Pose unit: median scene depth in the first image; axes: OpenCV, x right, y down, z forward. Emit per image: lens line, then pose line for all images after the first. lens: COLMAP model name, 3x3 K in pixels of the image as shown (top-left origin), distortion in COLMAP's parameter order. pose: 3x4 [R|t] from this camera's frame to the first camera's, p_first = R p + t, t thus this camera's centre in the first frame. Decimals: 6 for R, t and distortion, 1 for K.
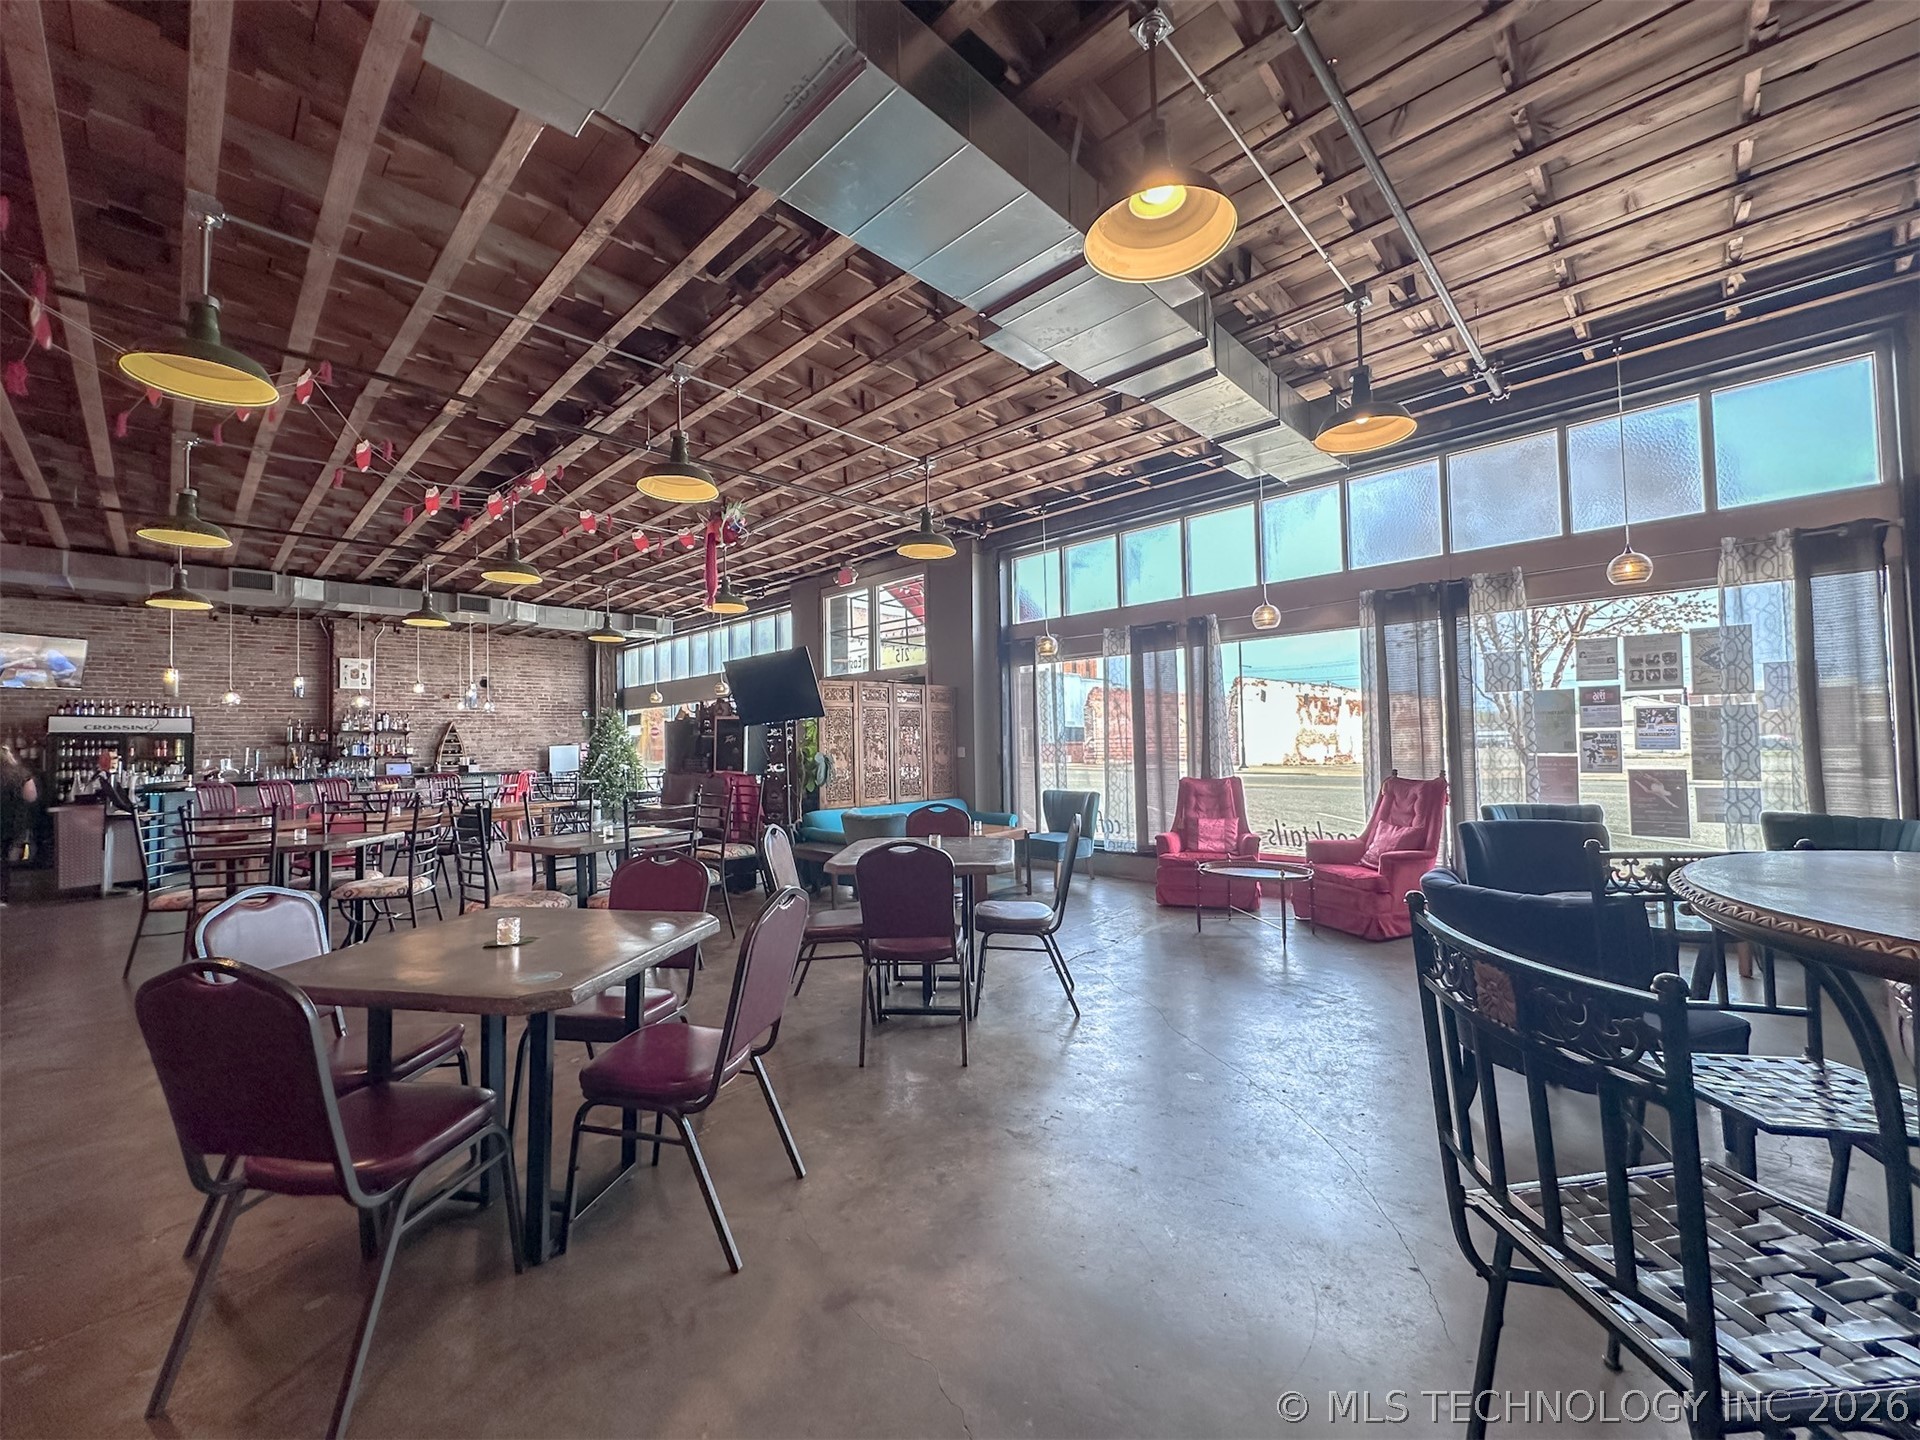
lens RADIAL K [[766.7, 0, 960.0], [0, 766.7, 720.0], [0, 0, 1]] dist [-0.001011, 0.000602]
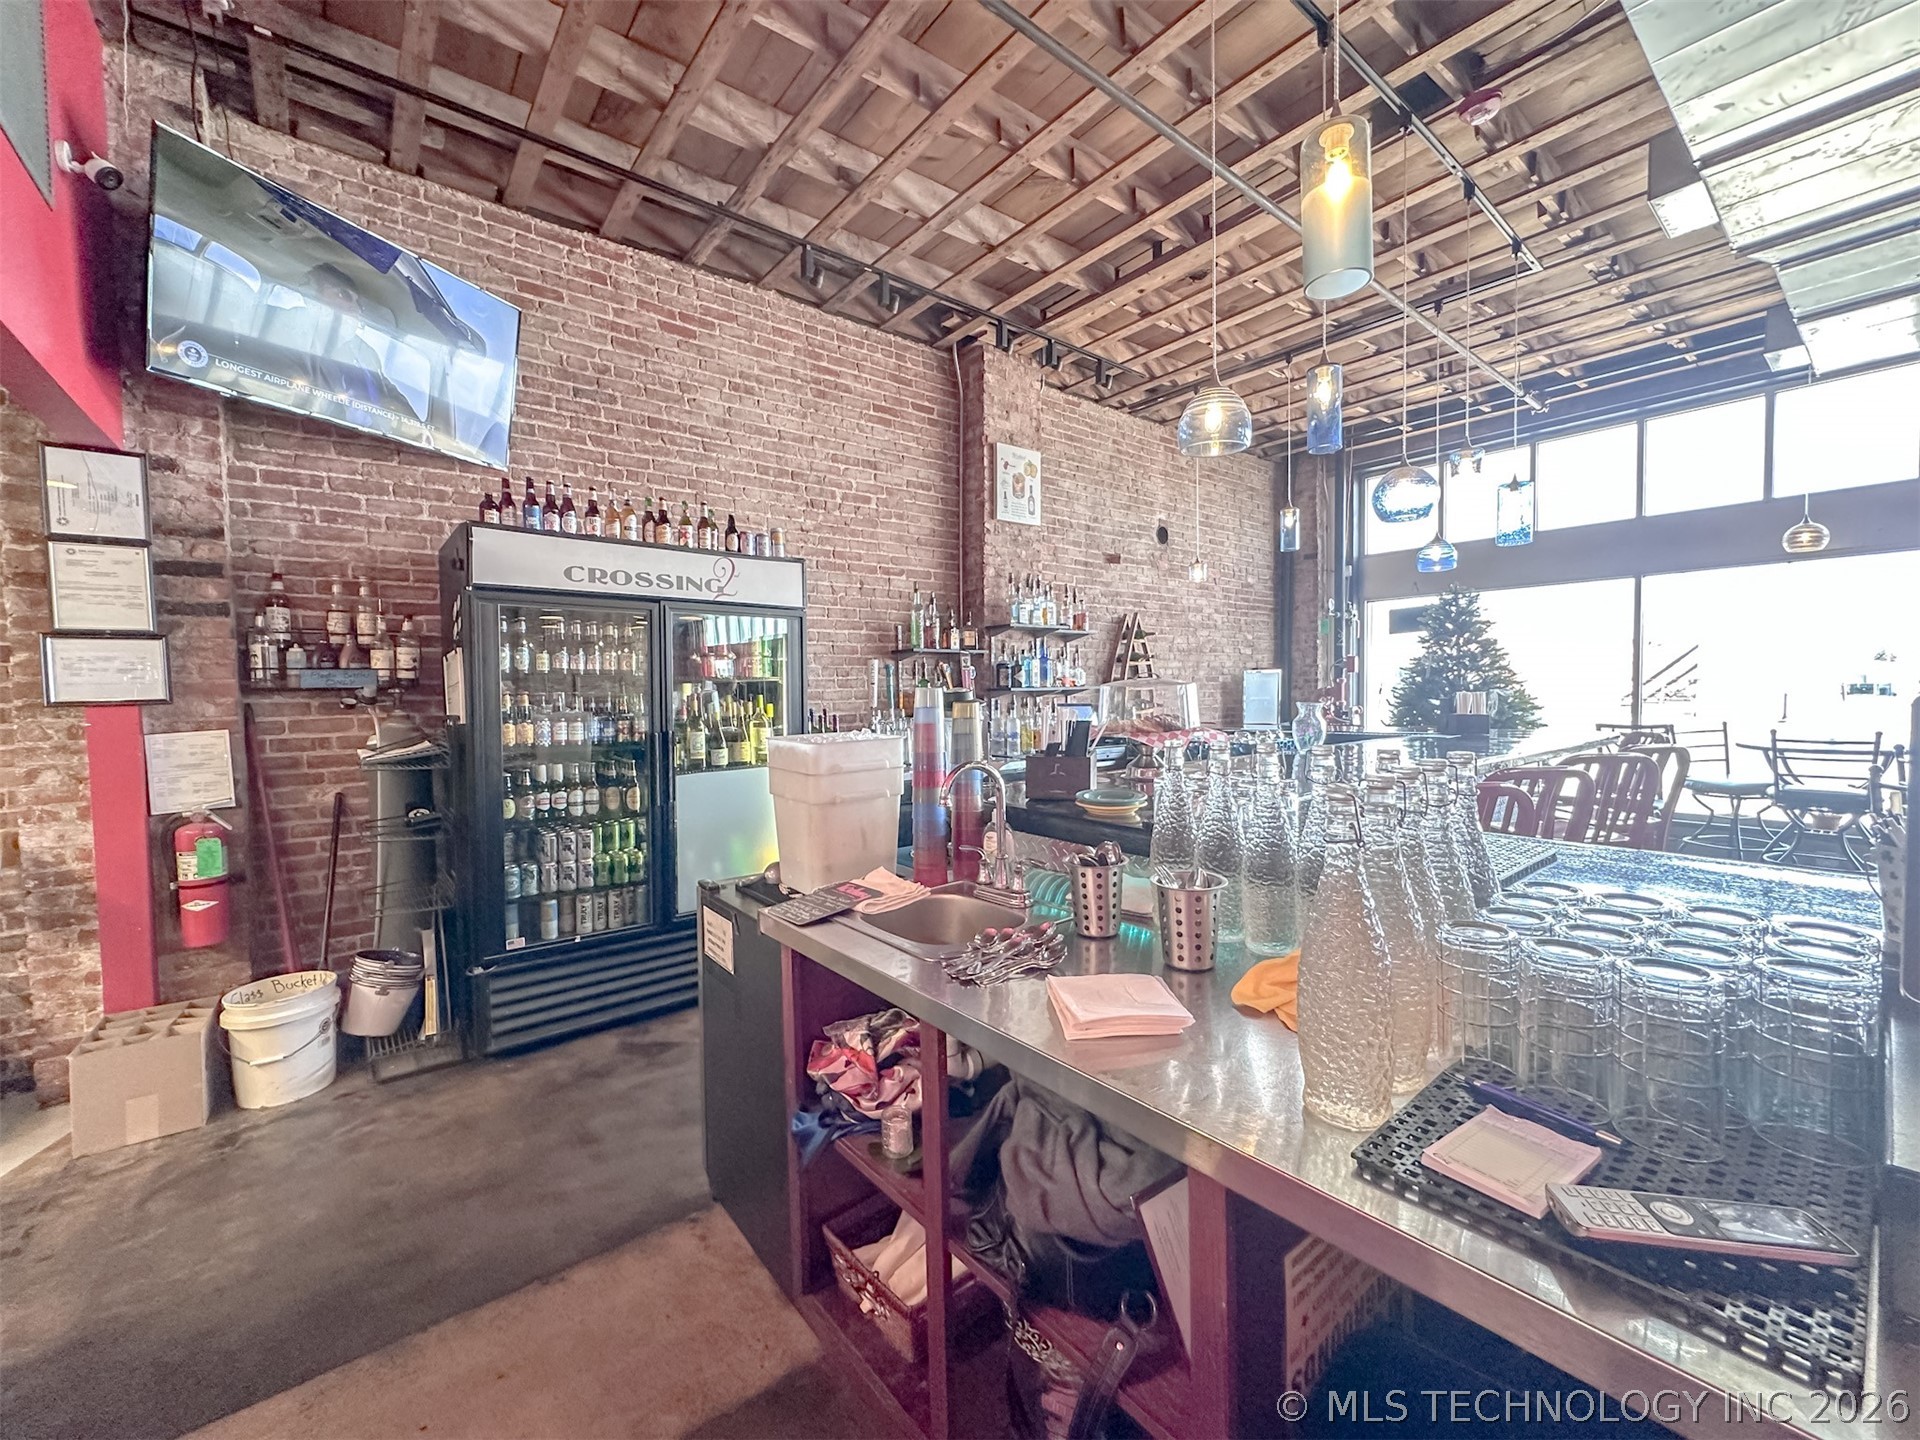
lens RADIAL K [[766.7, 0, 960.0], [0, 766.7, 720.0], [0, 0, 1]] dist [-0.001011, 0.000602]
pose [[0.991265, 0.016802, -0.130808, -0.773125], [-0.006900, 0.997101, 0.075782, 0.033731], [0.131702, -0.074217, 0.988507, 0.589529]]
